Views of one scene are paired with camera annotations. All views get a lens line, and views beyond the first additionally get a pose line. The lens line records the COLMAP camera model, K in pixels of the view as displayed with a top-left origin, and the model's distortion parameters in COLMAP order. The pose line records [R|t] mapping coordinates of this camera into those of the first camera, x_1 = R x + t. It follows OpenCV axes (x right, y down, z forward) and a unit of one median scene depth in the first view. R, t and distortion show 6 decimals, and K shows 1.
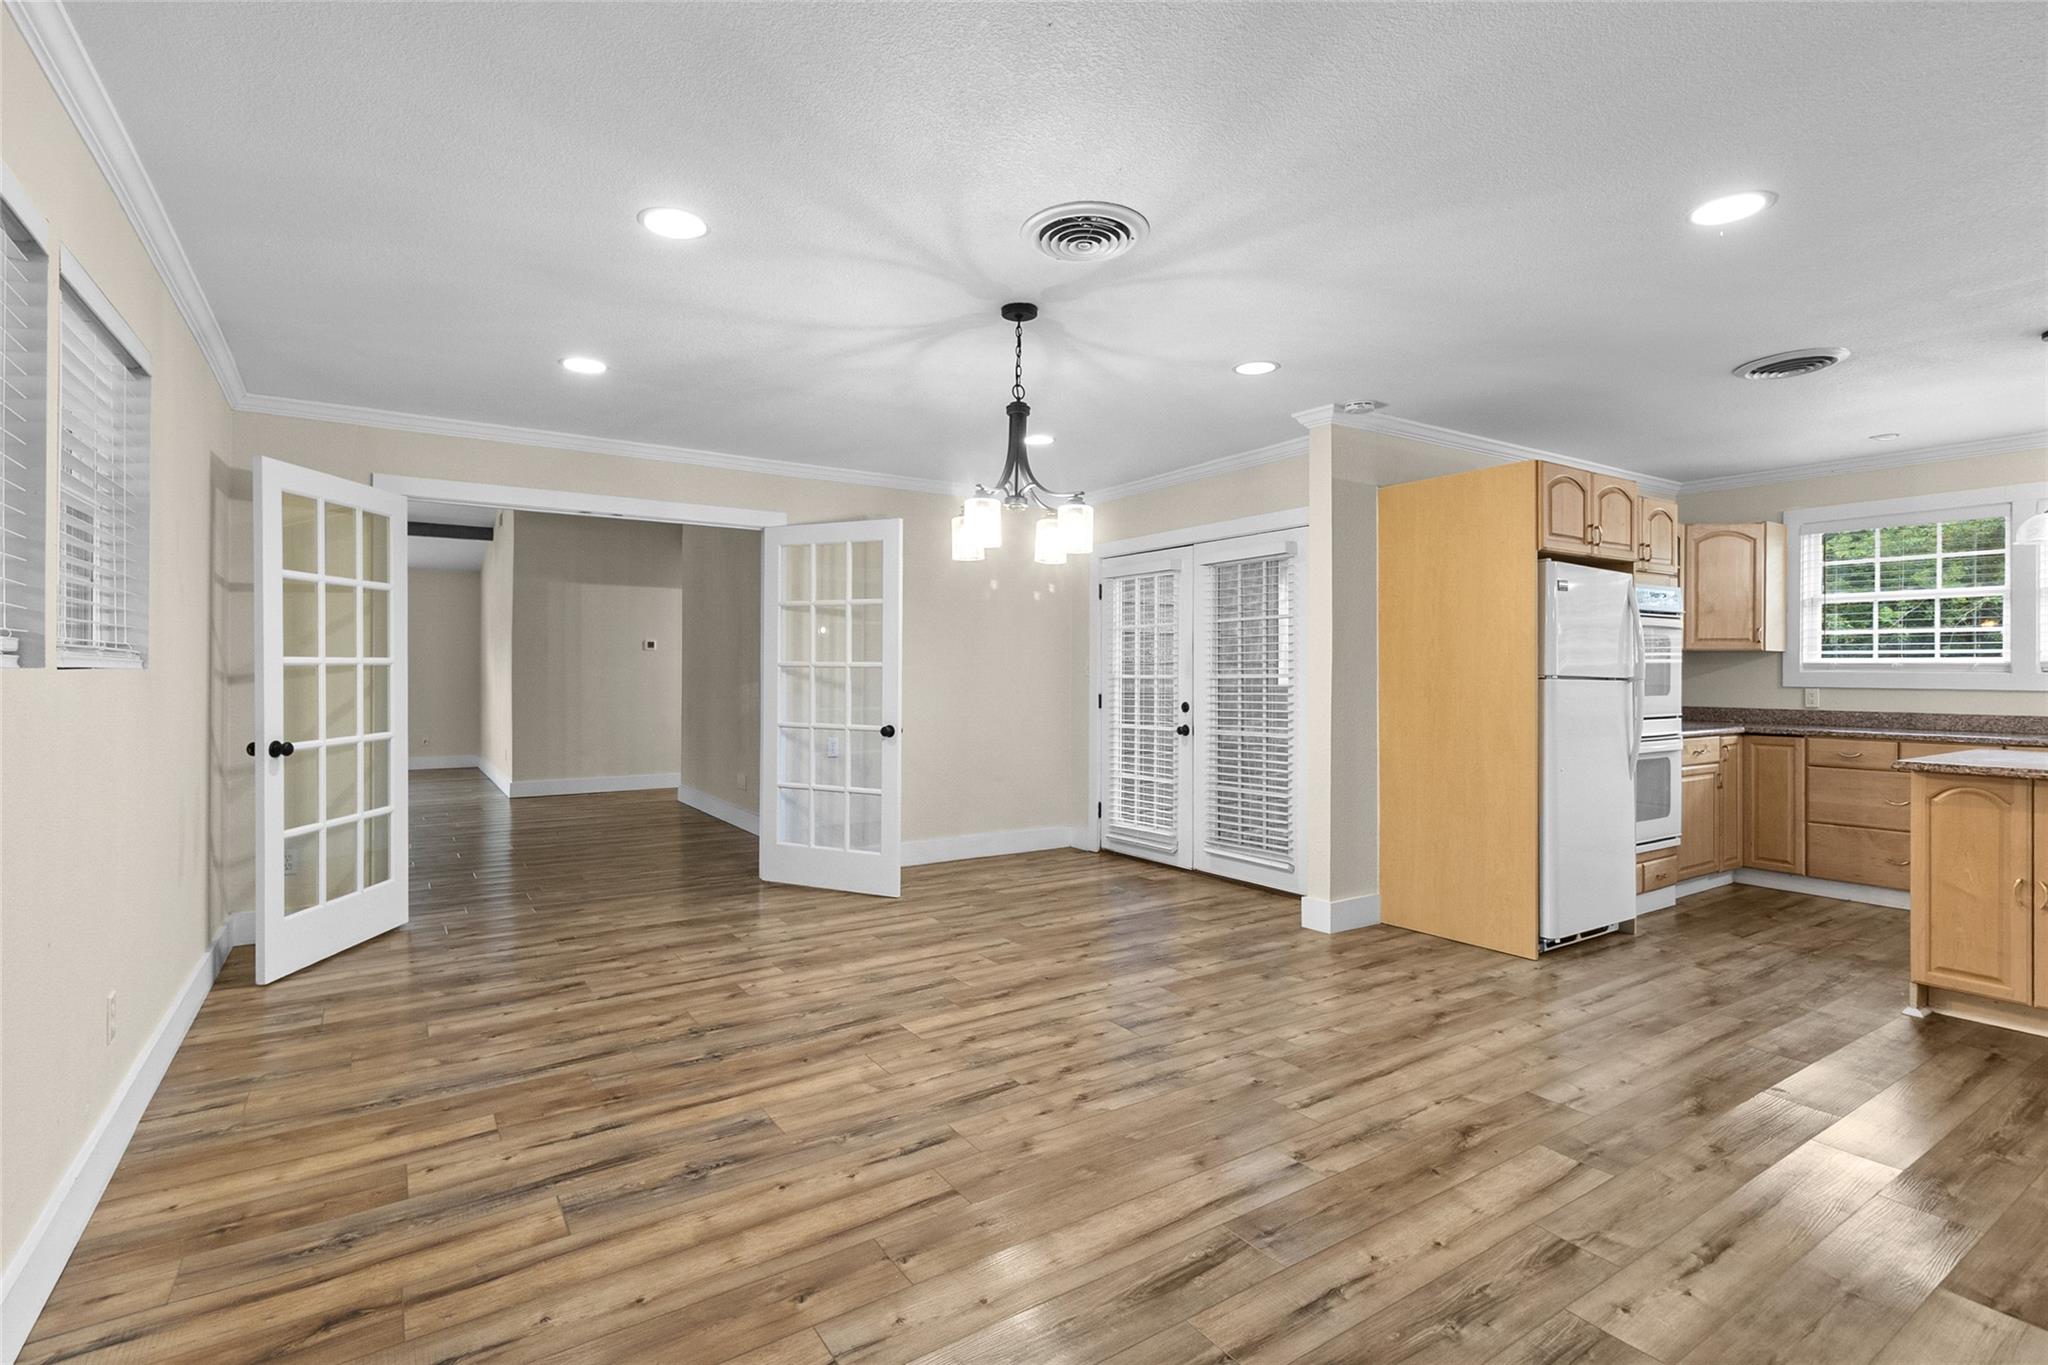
lens RADIAL K [[952.7, 0, 1017.5], [0, 952.7, 671.8], [0, 0, 1]] dist [0.007263, -0.002744]
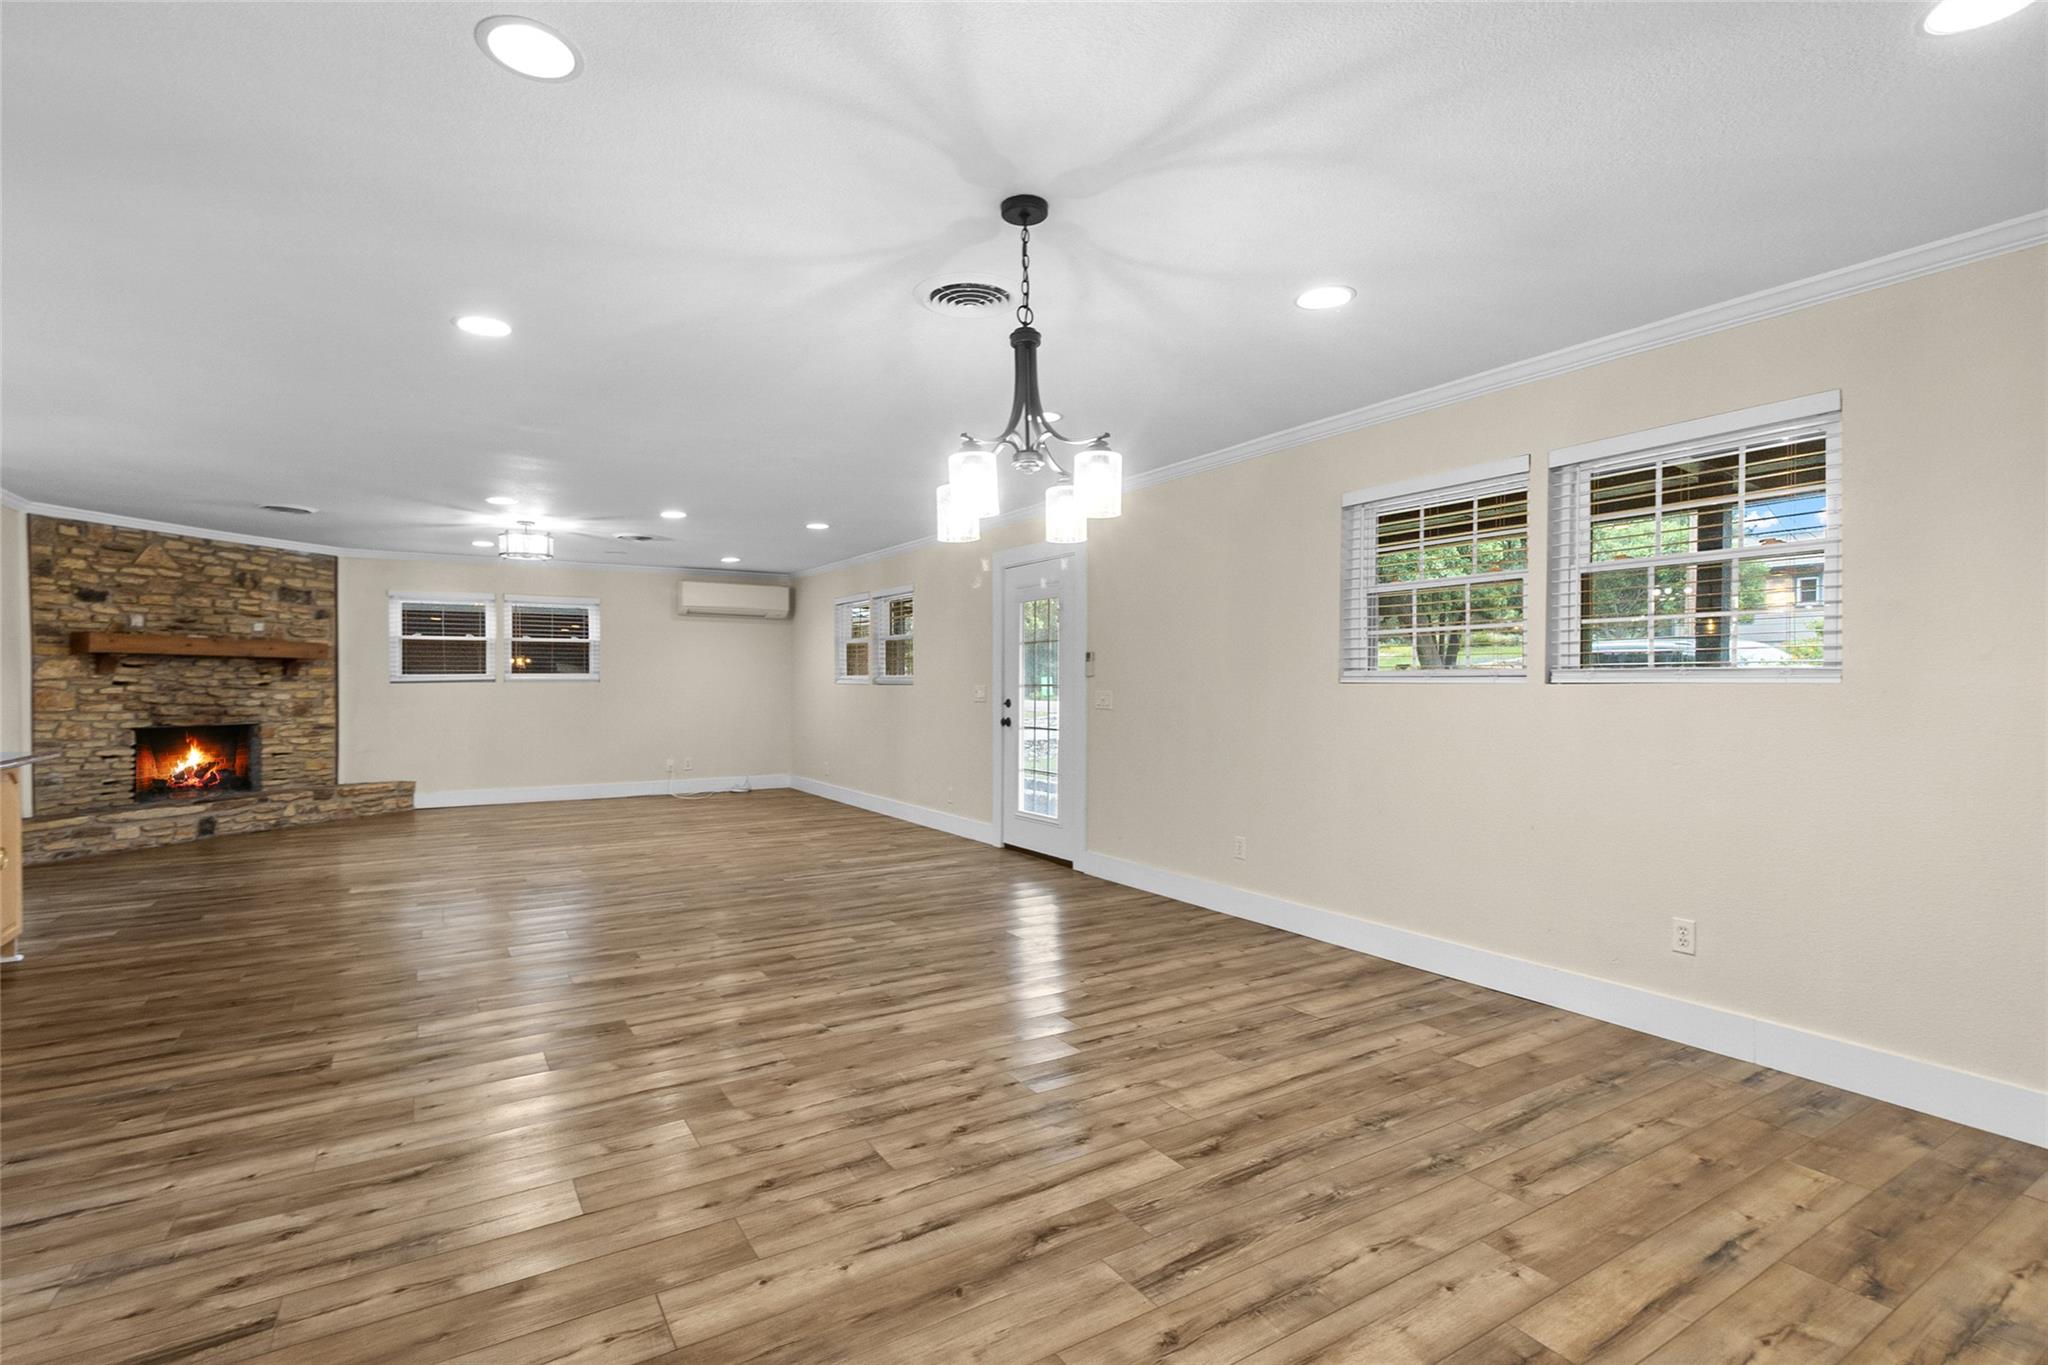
lens RADIAL K [[952.7, 0, 1014.2], [0, 952.7, 699.9], [0, 0, 1]] dist [0.007263, -0.002744]
pose [[-0.999642, -0.004415, 0.026398, -0.010119], [-0.003974, 0.999852, 0.016741, 0.001072], [-0.026468, 0.016631, -0.999511, 1.445351]]
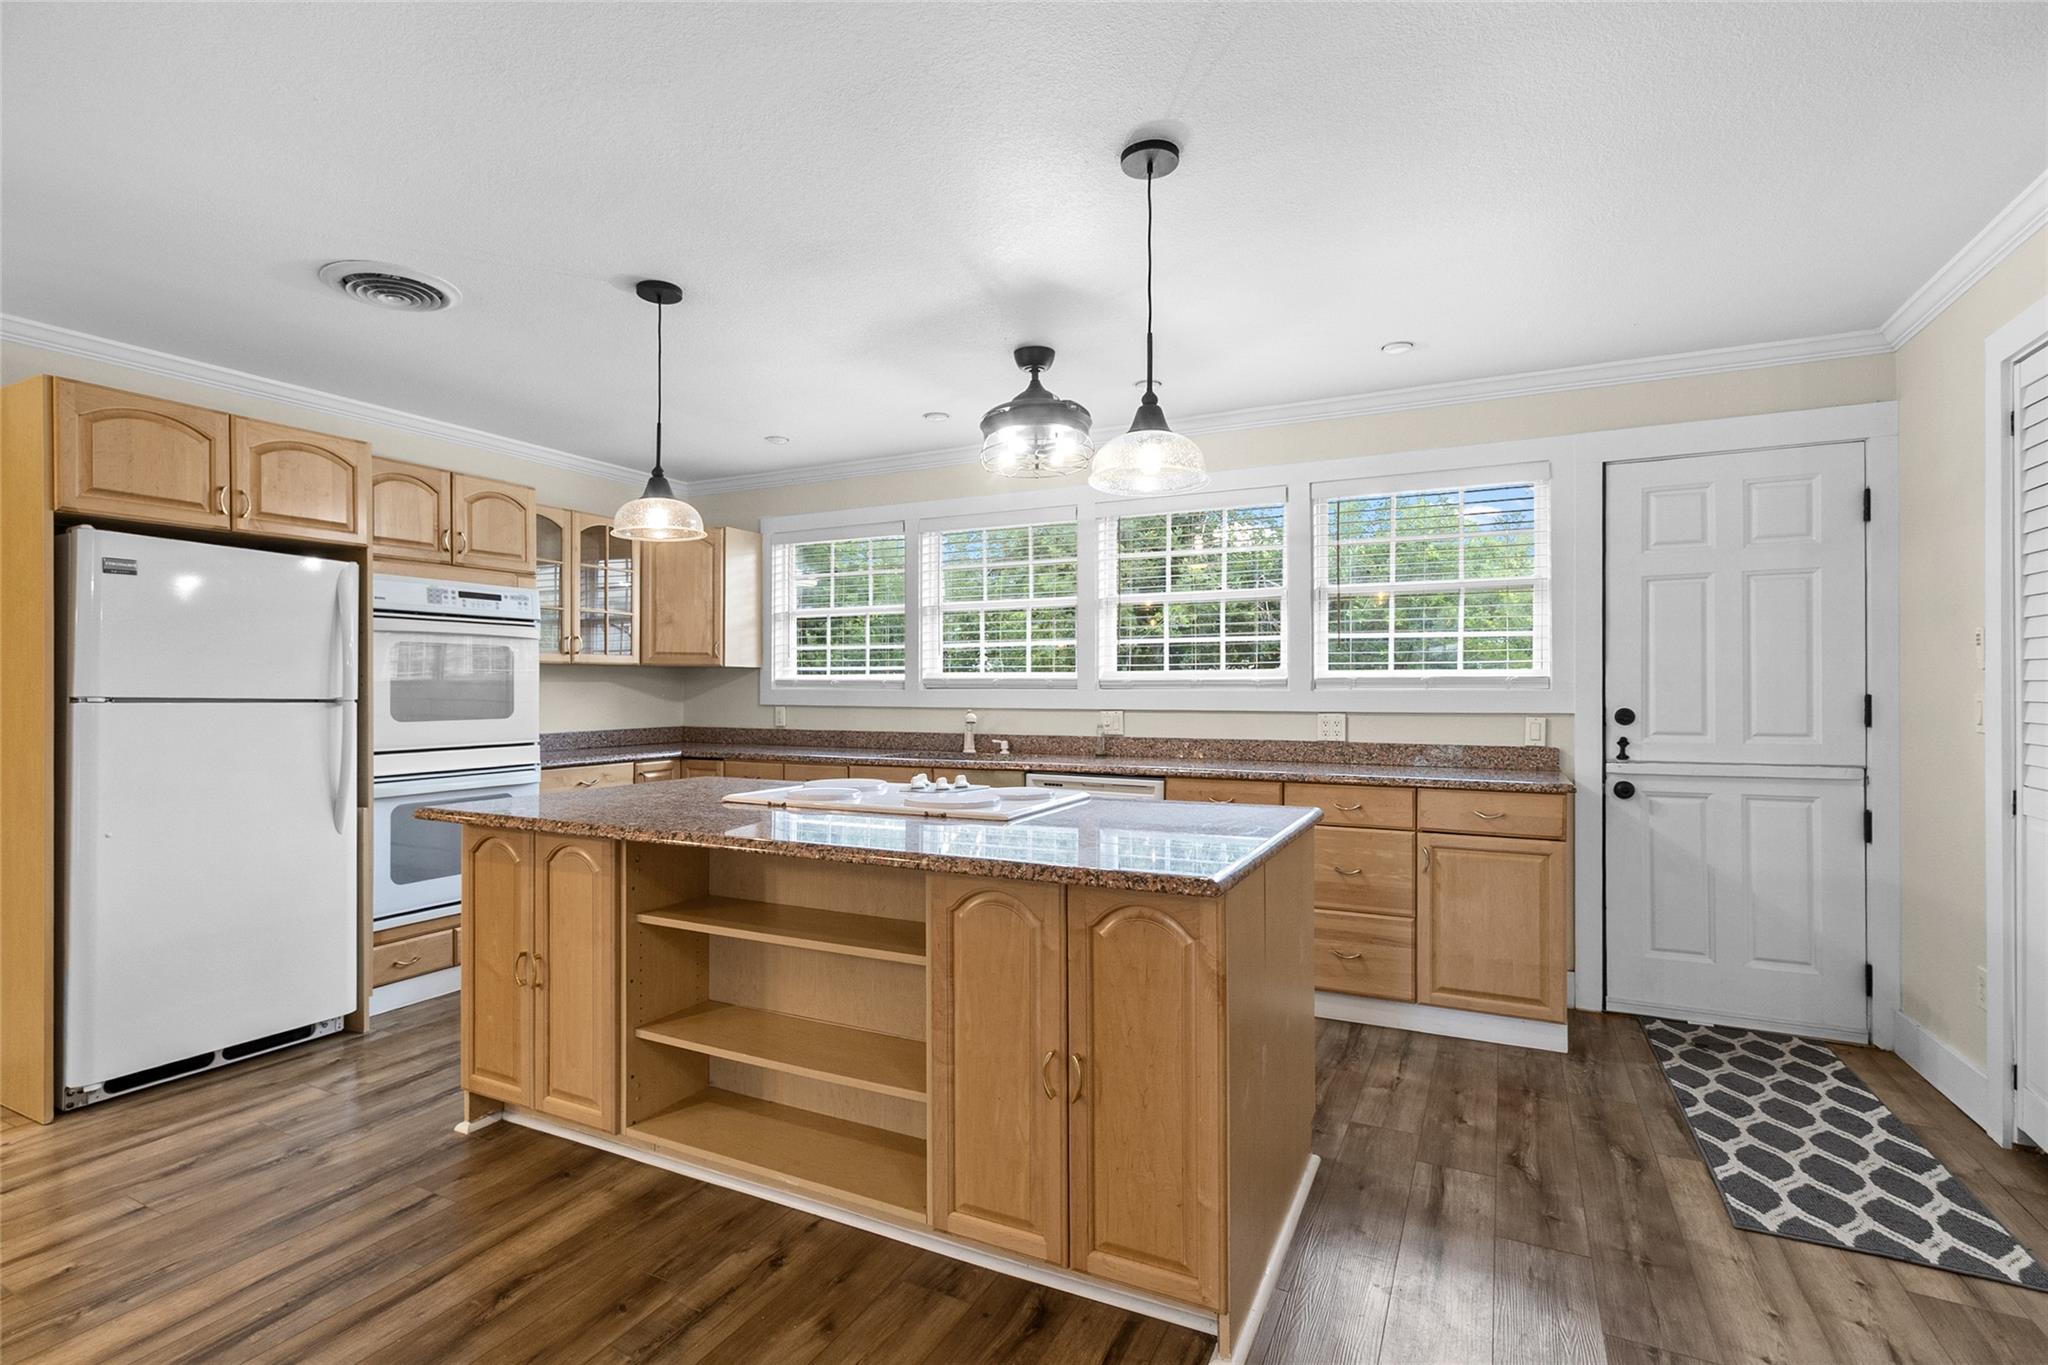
lens RADIAL K [[952.7, 0, 998.9], [0, 952.7, 687.5], [0, 0, 1]] dist [0.007263, -0.002744]
pose [[0.879466, -0.003044, 0.475953, 0.806071], [0.003746, 0.999993, -0.000527, -0.000125], [-0.475948, 0.002247, 0.879471, 0.093617]]
